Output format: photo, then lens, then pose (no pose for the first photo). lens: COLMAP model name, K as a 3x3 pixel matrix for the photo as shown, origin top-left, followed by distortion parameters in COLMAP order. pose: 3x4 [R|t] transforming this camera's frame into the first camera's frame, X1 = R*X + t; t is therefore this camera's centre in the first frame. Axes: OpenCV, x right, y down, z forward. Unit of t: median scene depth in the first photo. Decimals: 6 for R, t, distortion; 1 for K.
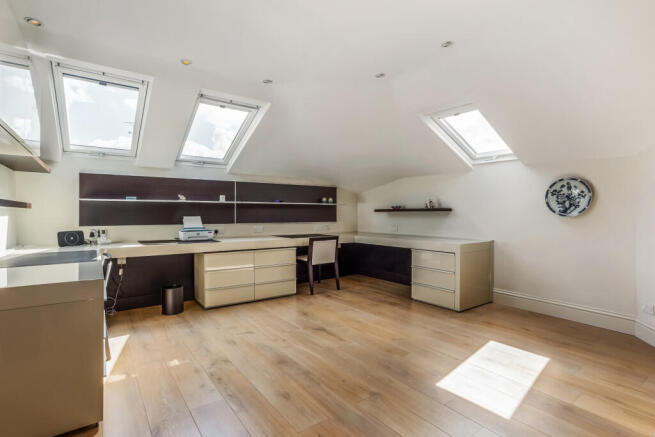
lens RADIAL K [[326.0, 0, 327.6], [0, 326.0, 211.0], [0, 0, 1]] dist [-0.000870, 0.019844]
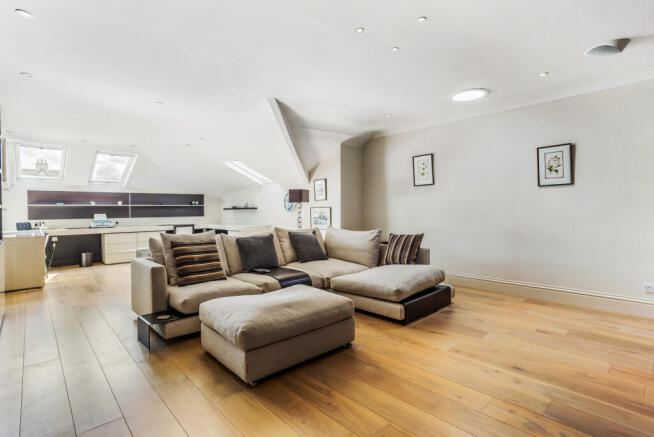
lens RADIAL K [[325.5, 0, 327.1], [0, 325.5, 211.0], [0, 0, 1]] dist [-0.000870, 0.019844]
pose [[0.993854, -0.011300, 0.110118, 0.610246], [0.010225, 0.999894, 0.010327, -0.004310], [-0.110224, -0.009137, 0.993865, -0.884046]]
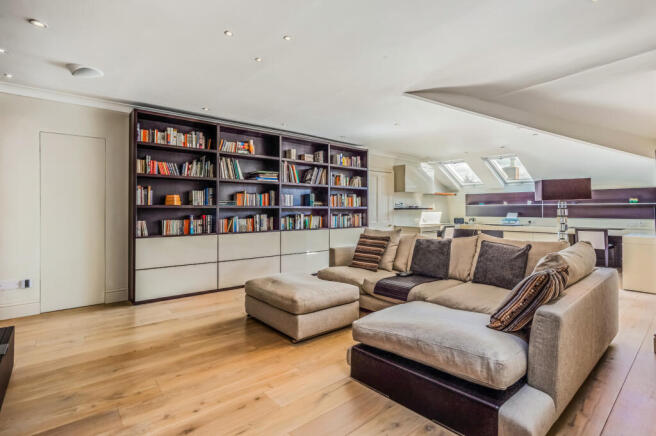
lens RADIAL K [[312.0, 0, 306.3], [0, 312.0, 210.4], [0, 0, 1]] dist [-0.000283, 0.000089]
pose [[0.041962, 0.000092, -0.999119, 1.360278], [0.003096, 0.999995, 0.000222, -0.001345], [0.999114, -0.003103, 0.041962, -0.259613]]
